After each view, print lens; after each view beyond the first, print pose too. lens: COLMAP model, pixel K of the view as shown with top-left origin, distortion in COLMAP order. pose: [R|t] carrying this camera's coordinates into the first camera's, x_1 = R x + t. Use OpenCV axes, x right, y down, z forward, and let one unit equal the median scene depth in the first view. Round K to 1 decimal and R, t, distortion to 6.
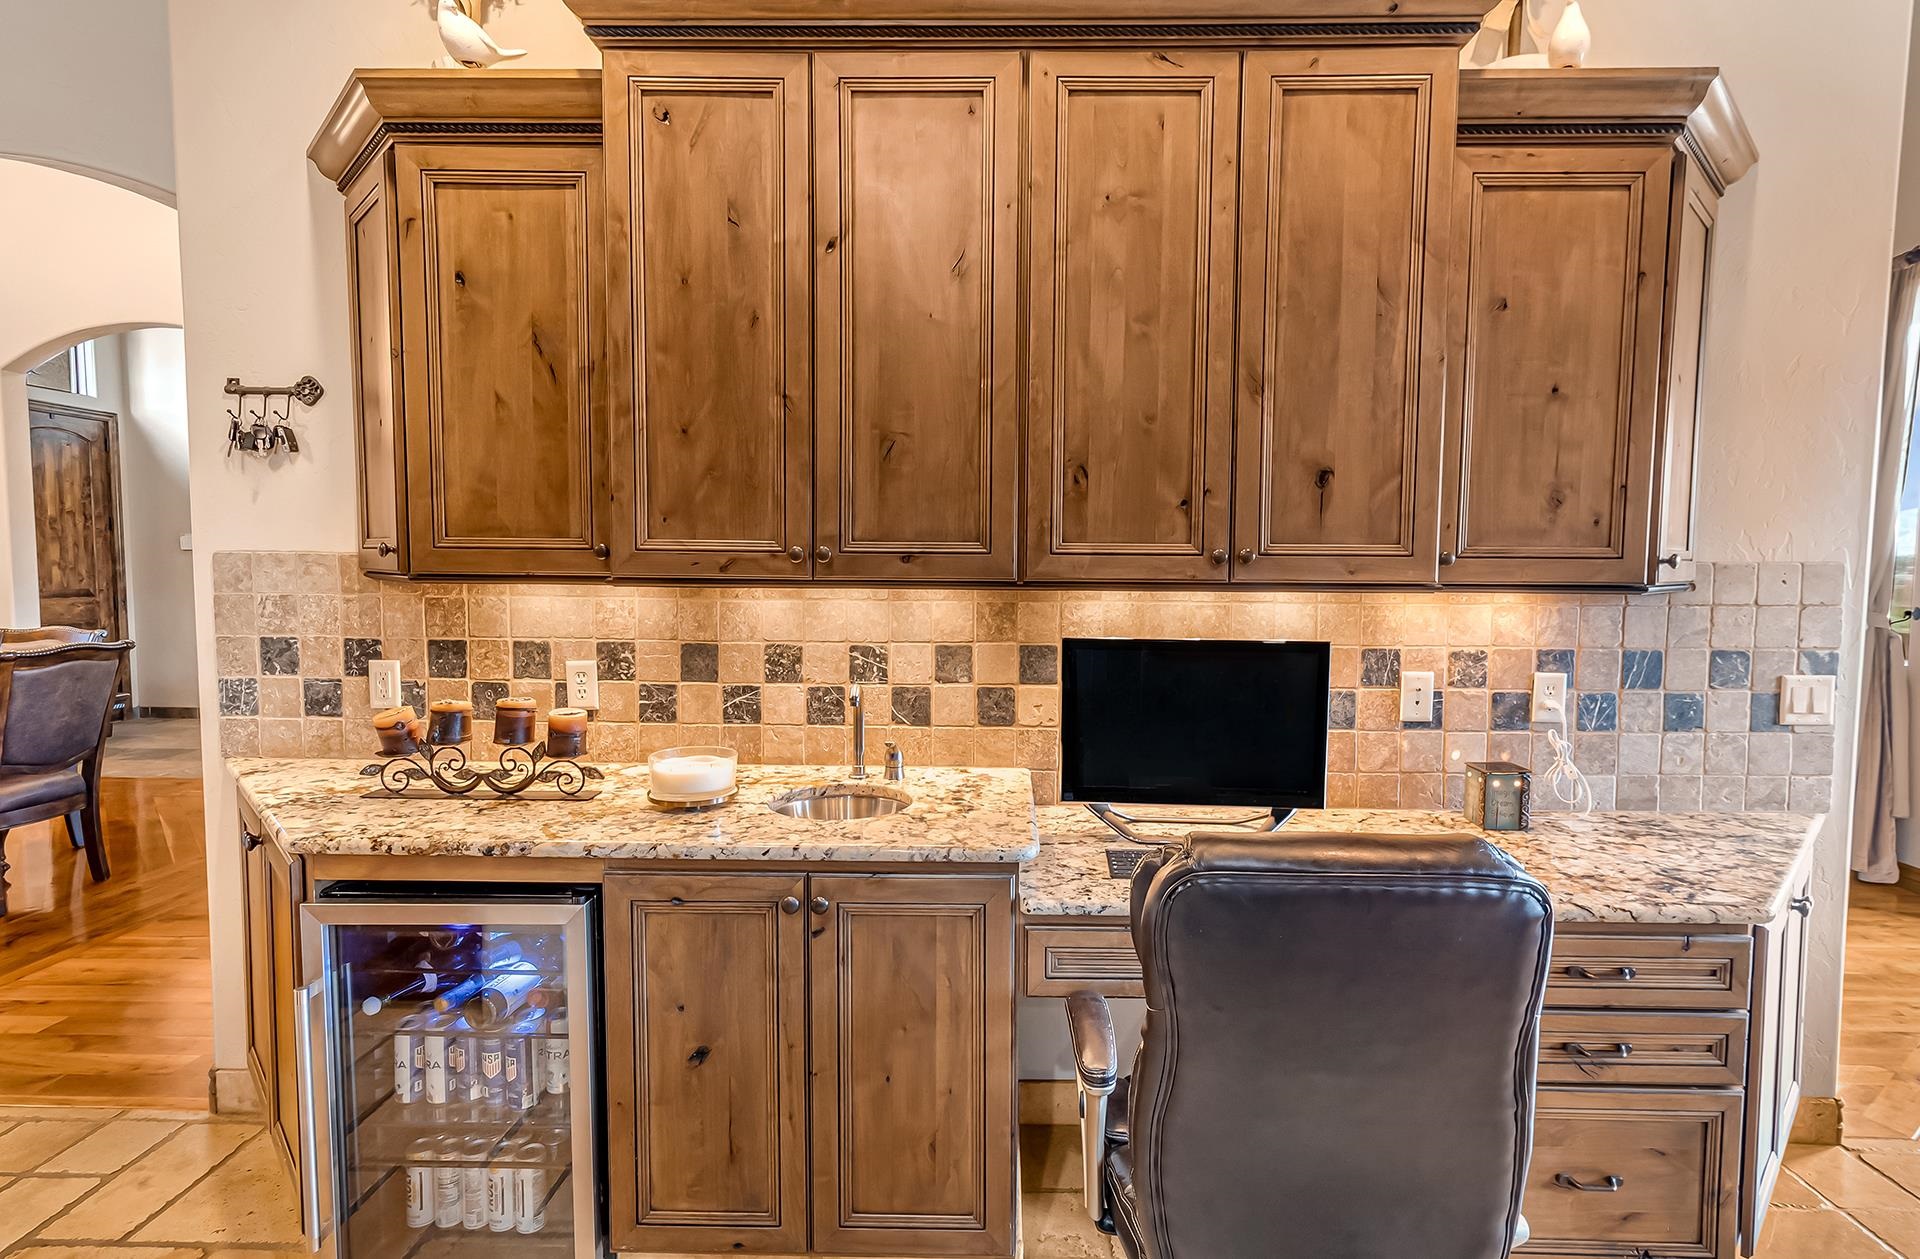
lens RADIAL K [[925.9, 0, 963.6], [0, 925.9, 627.4], [0, 0, 1]] dist [0.001144, 0.000385]
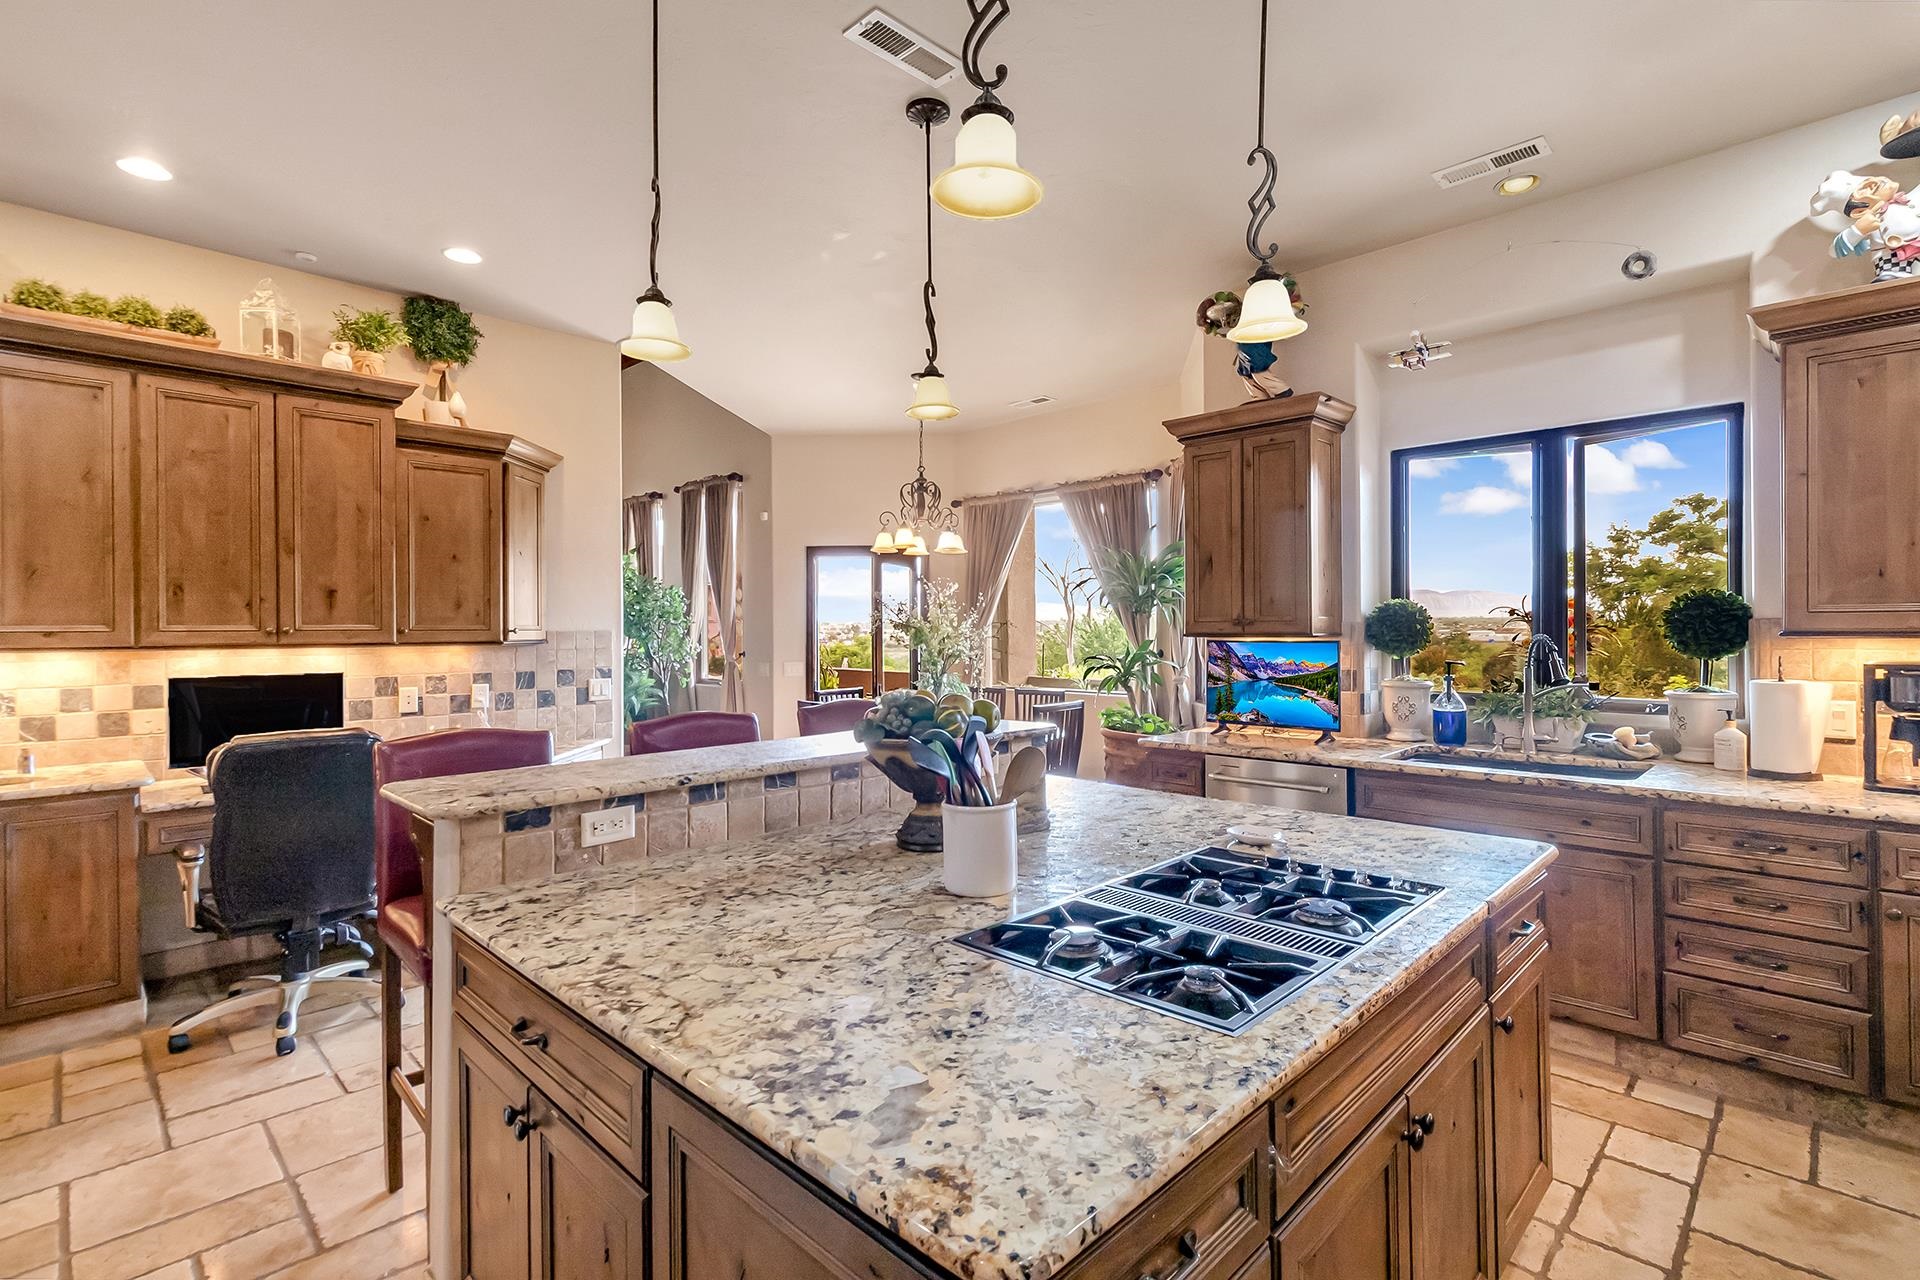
lens RADIAL K [[900.3, 0, 977.9], [0, 900.3, 626.8], [0, 0, 1]] dist [0.004474, 0.000826]
pose [[0.669612, -0.009415, 0.742651, -0.149962], [0.063751, 0.996958, -0.044842, 0.096841], [-0.739970, 0.077372, 0.668175, -1.414424]]
